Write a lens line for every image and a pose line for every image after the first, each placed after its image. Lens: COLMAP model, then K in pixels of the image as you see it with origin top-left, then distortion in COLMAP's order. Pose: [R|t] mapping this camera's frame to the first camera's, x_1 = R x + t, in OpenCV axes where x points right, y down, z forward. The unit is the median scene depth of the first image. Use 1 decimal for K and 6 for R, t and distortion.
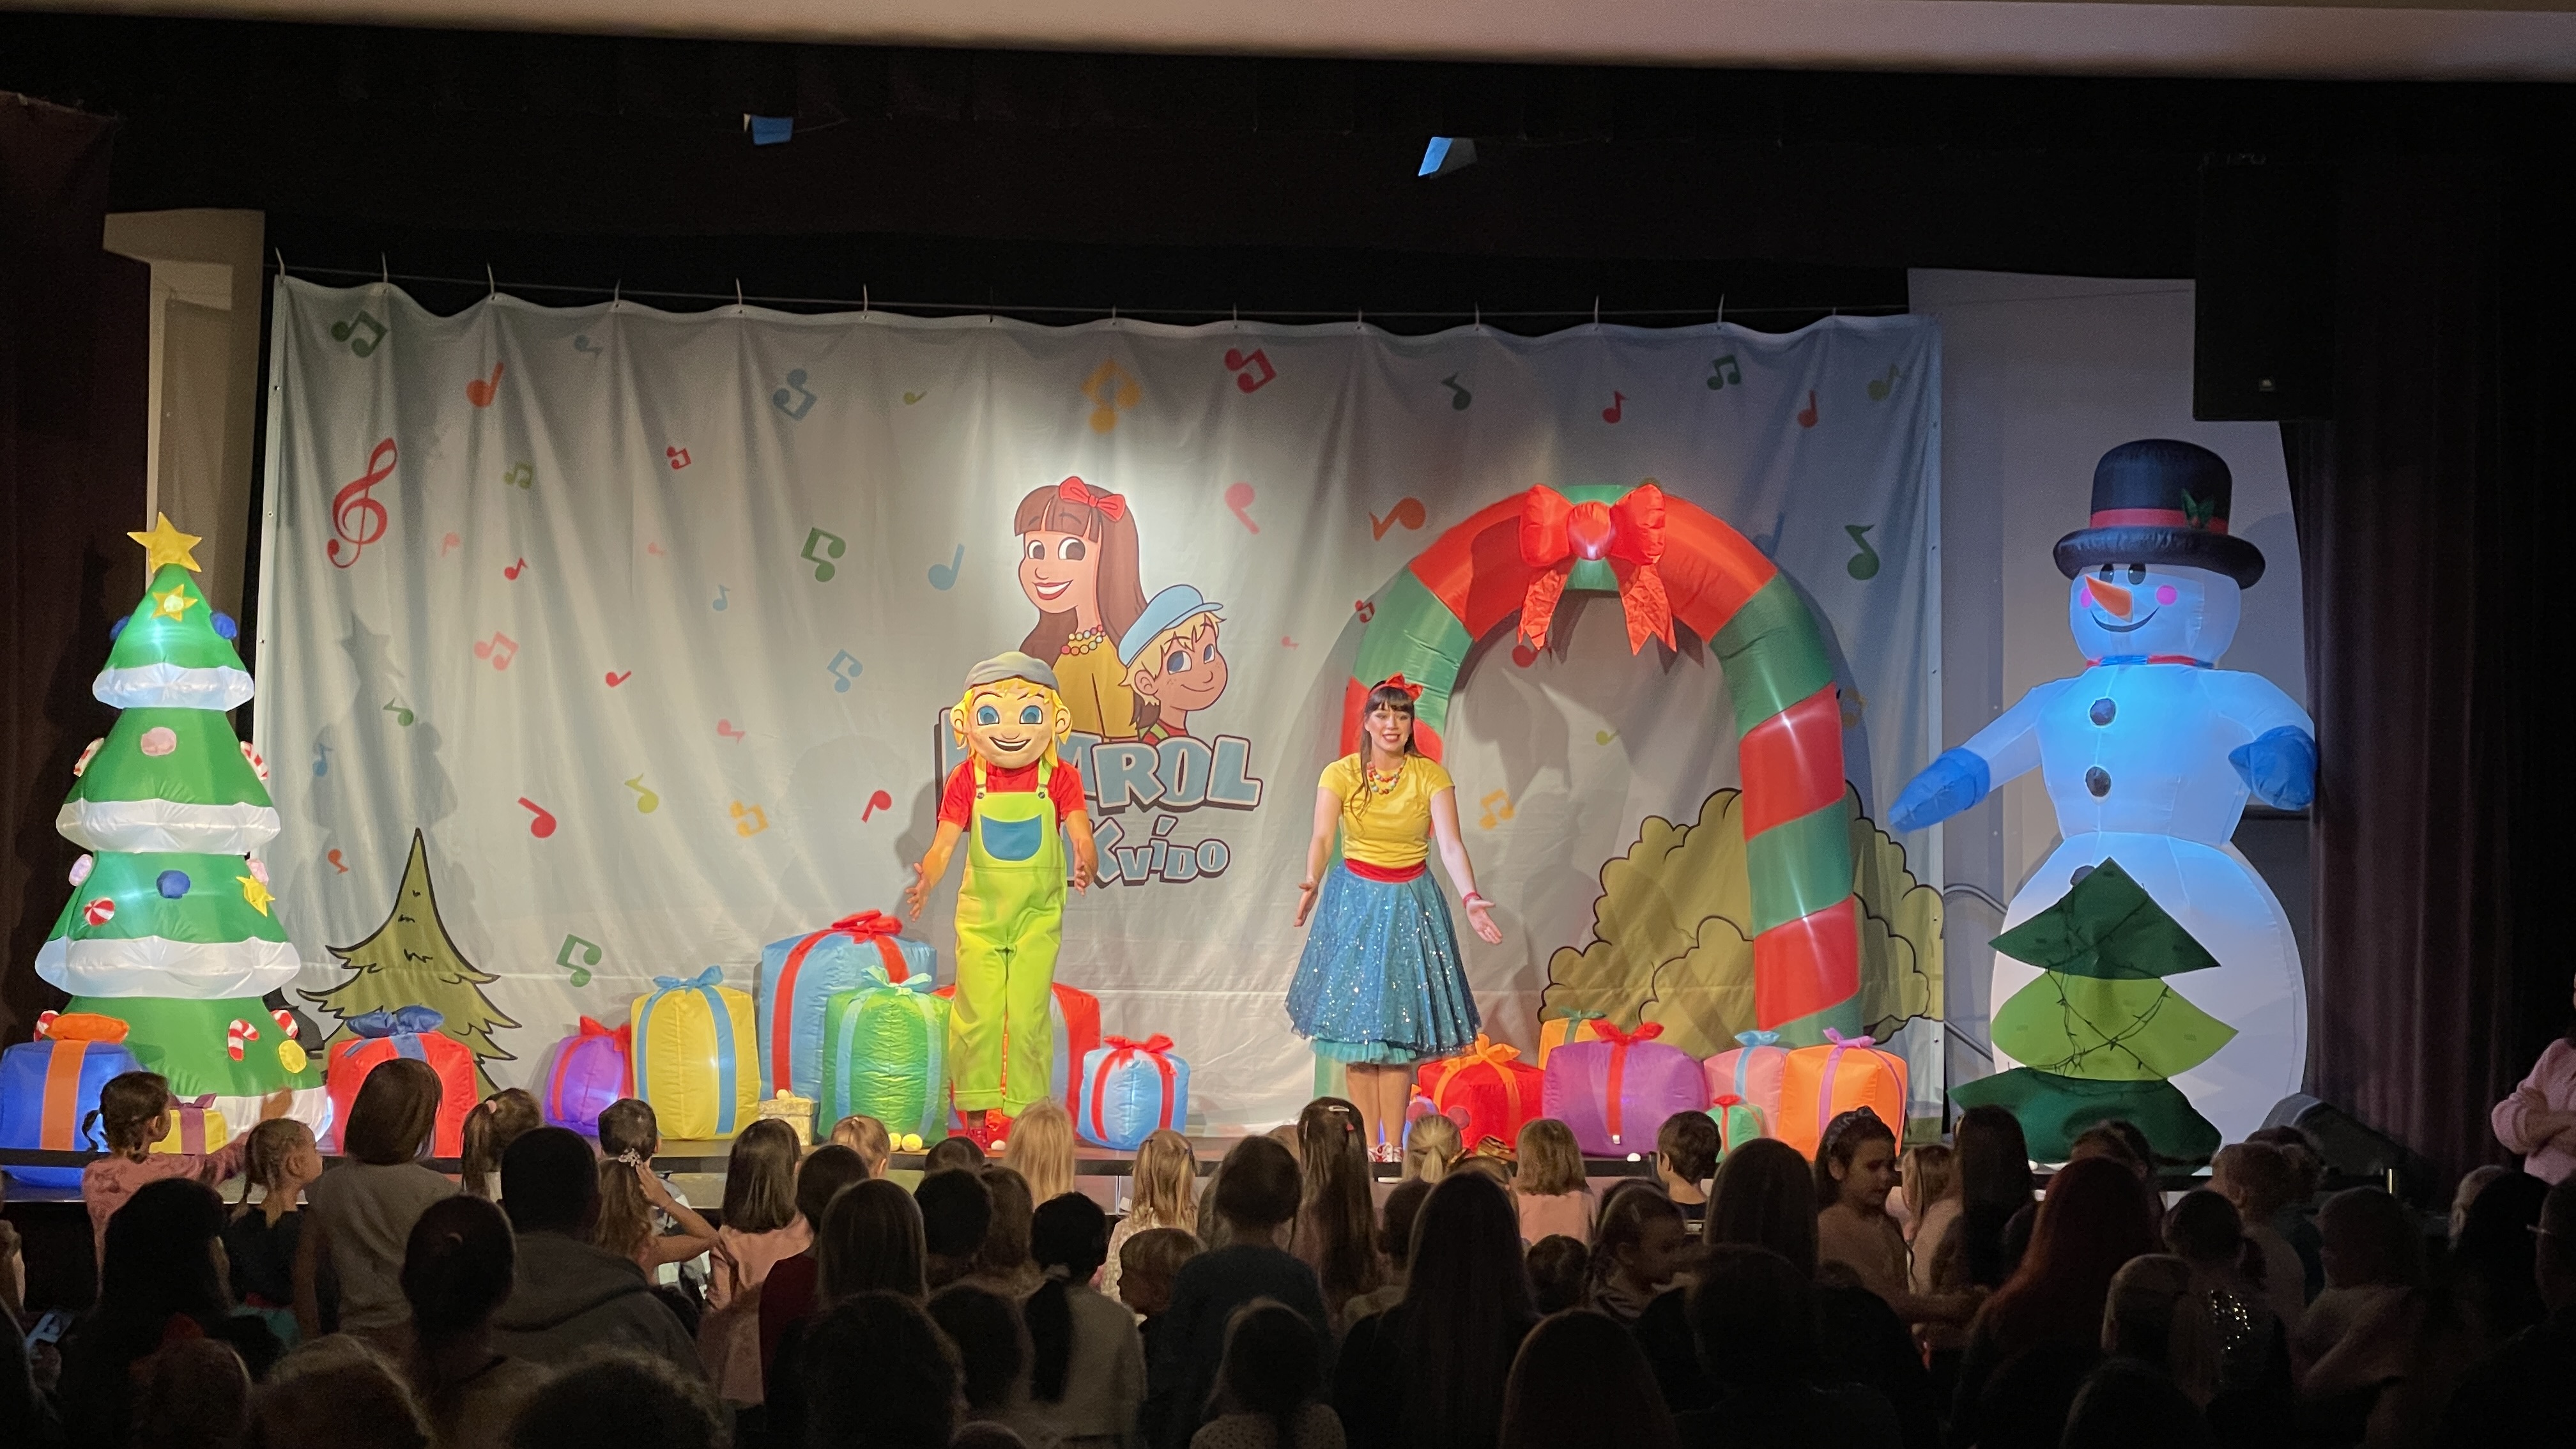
lens RADIAL K [[3942.9, 0, 1287.8], [0, 3942.9, 732.3], [0, 0, 1]] dist [0.267979, 0.000000]
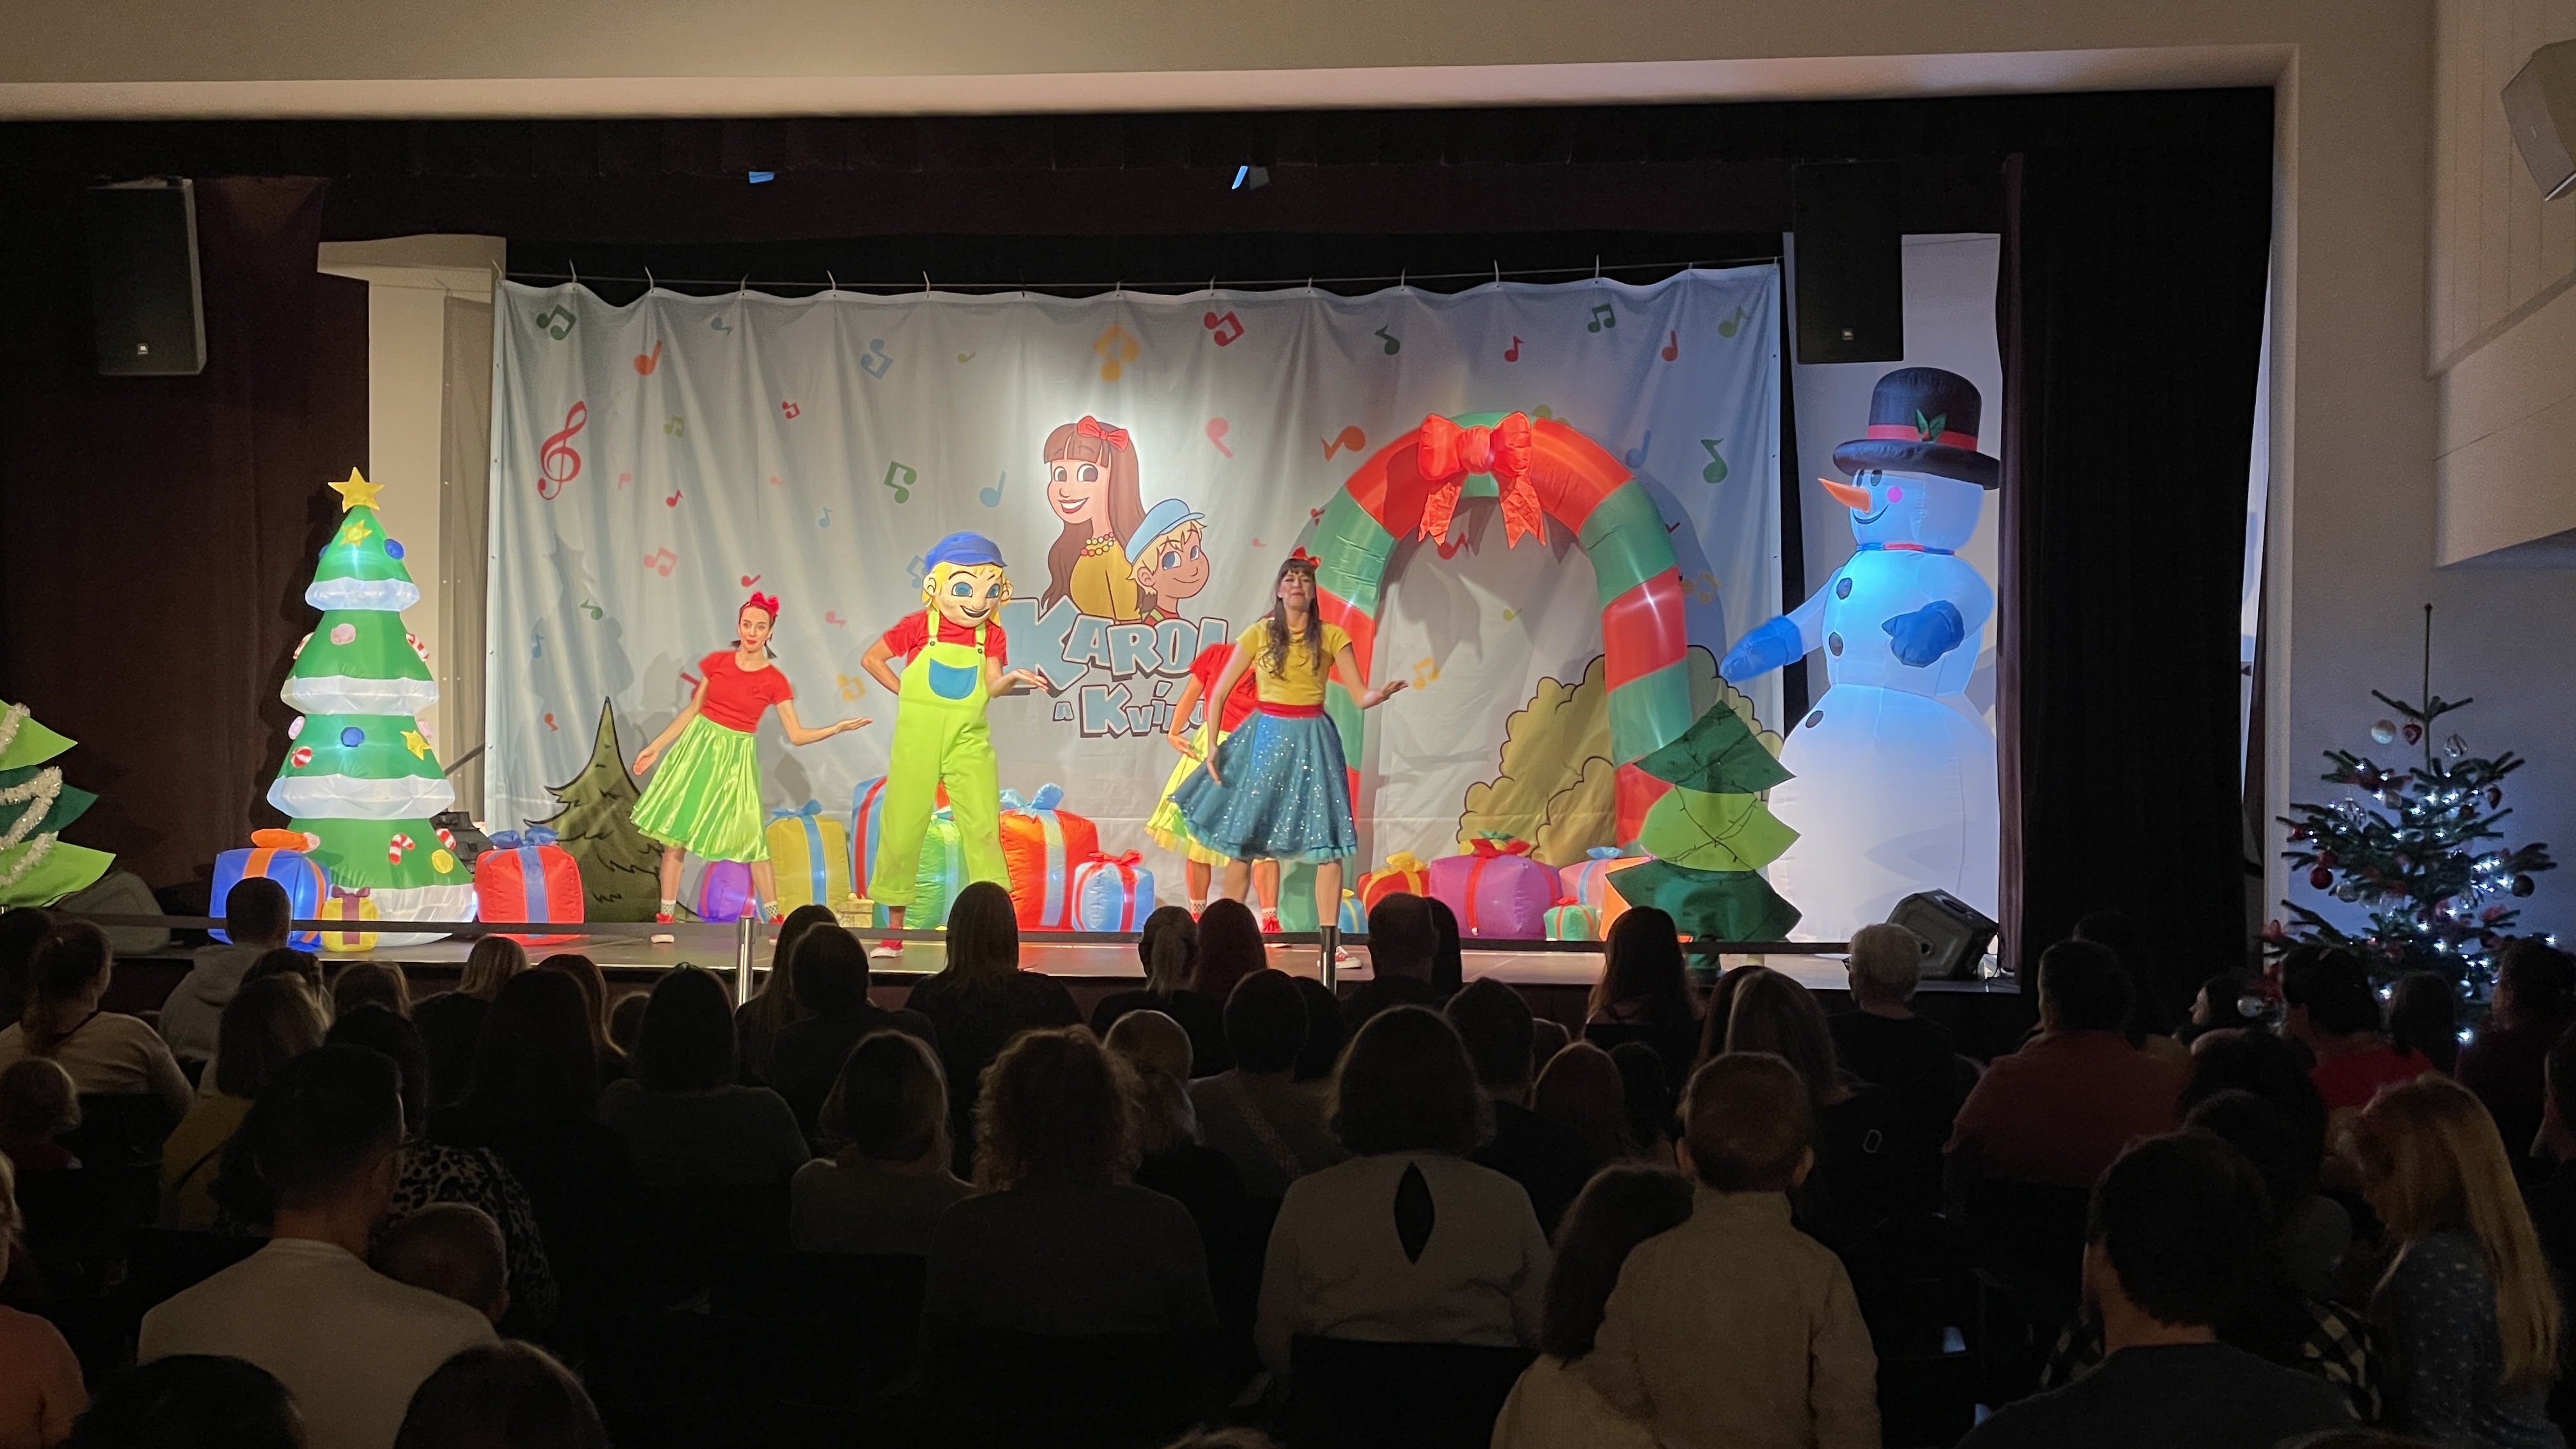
lens RADIAL K [[3942.9, 0, 1289.9], [0, 3942.9, 711.9], [0, 0, 1]] dist [0.267979, 0.000000]
pose [[0.981145, -0.011237, -0.192944, 0.255552], [0.016189, 0.999578, 0.024110, 0.000933], [0.192592, -0.026779, 0.980913, -0.242092]]
